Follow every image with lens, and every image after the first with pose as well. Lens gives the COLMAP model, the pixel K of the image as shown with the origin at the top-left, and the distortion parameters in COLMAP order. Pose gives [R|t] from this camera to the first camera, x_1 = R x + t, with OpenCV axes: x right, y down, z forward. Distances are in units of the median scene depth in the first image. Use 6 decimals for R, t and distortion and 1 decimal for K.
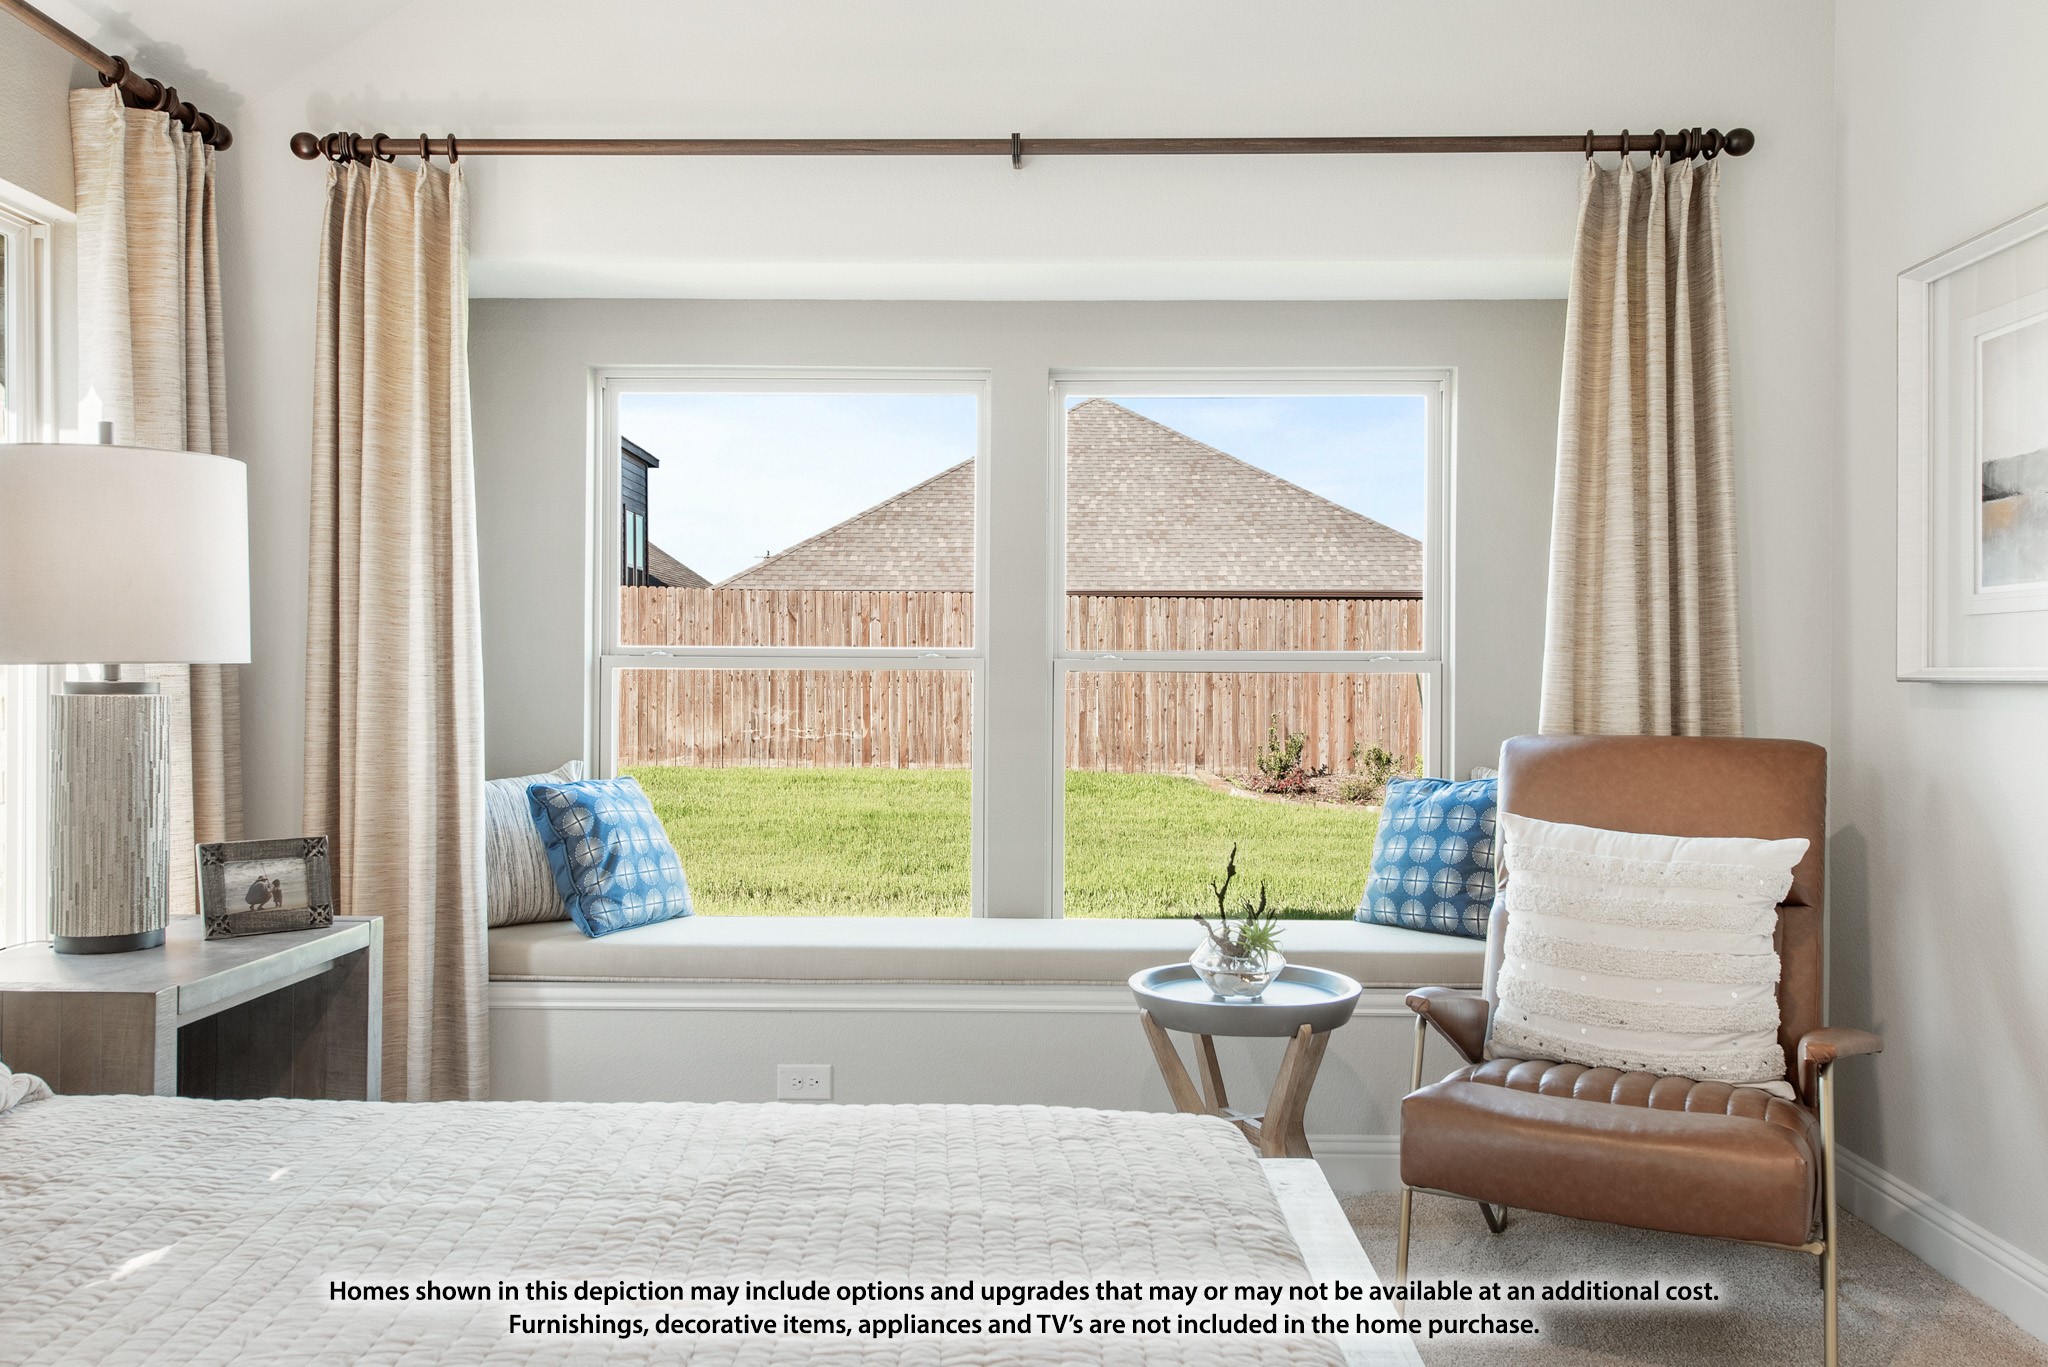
lens RADIAL K [[1548.2, 0, 1084.2], [0, 1548.2, 677.6], [0, 0, 1]] dist [0.016242, -0.010261]
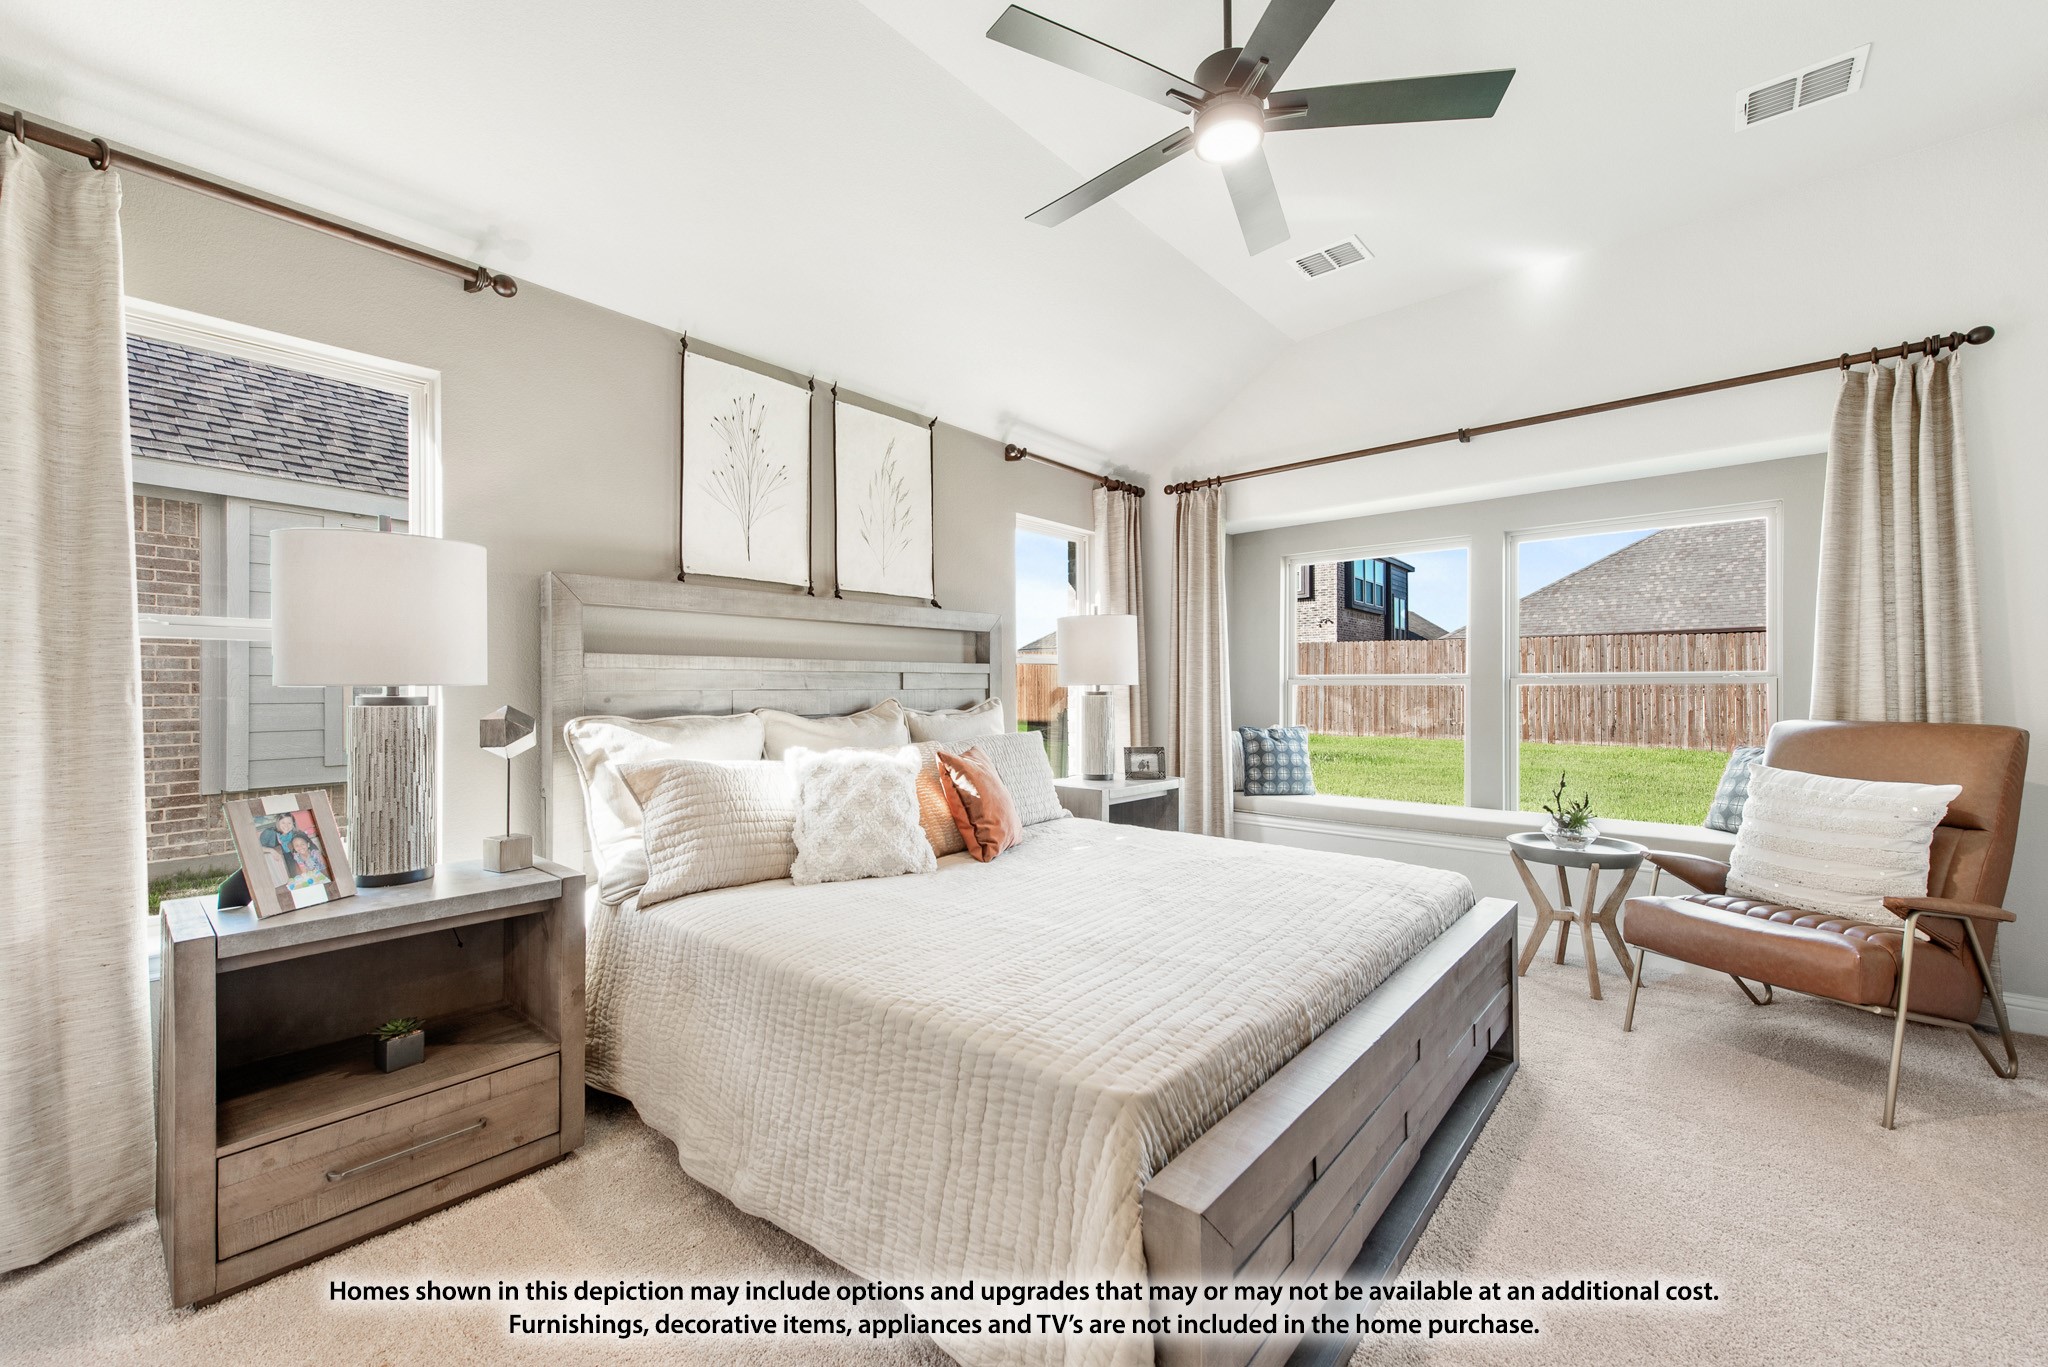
lens RADIAL K [[815.3, 0, 1018.4], [0, 815.3, 681.9], [0, 0, 1]] dist [-0.002680, -0.000272]
pose [[0.749955, -0.011332, -0.661392, 0.240799], [0.004780, 0.999920, -0.011712, 0.001430], [0.661472, 0.005622, 0.749949, -0.228173]]
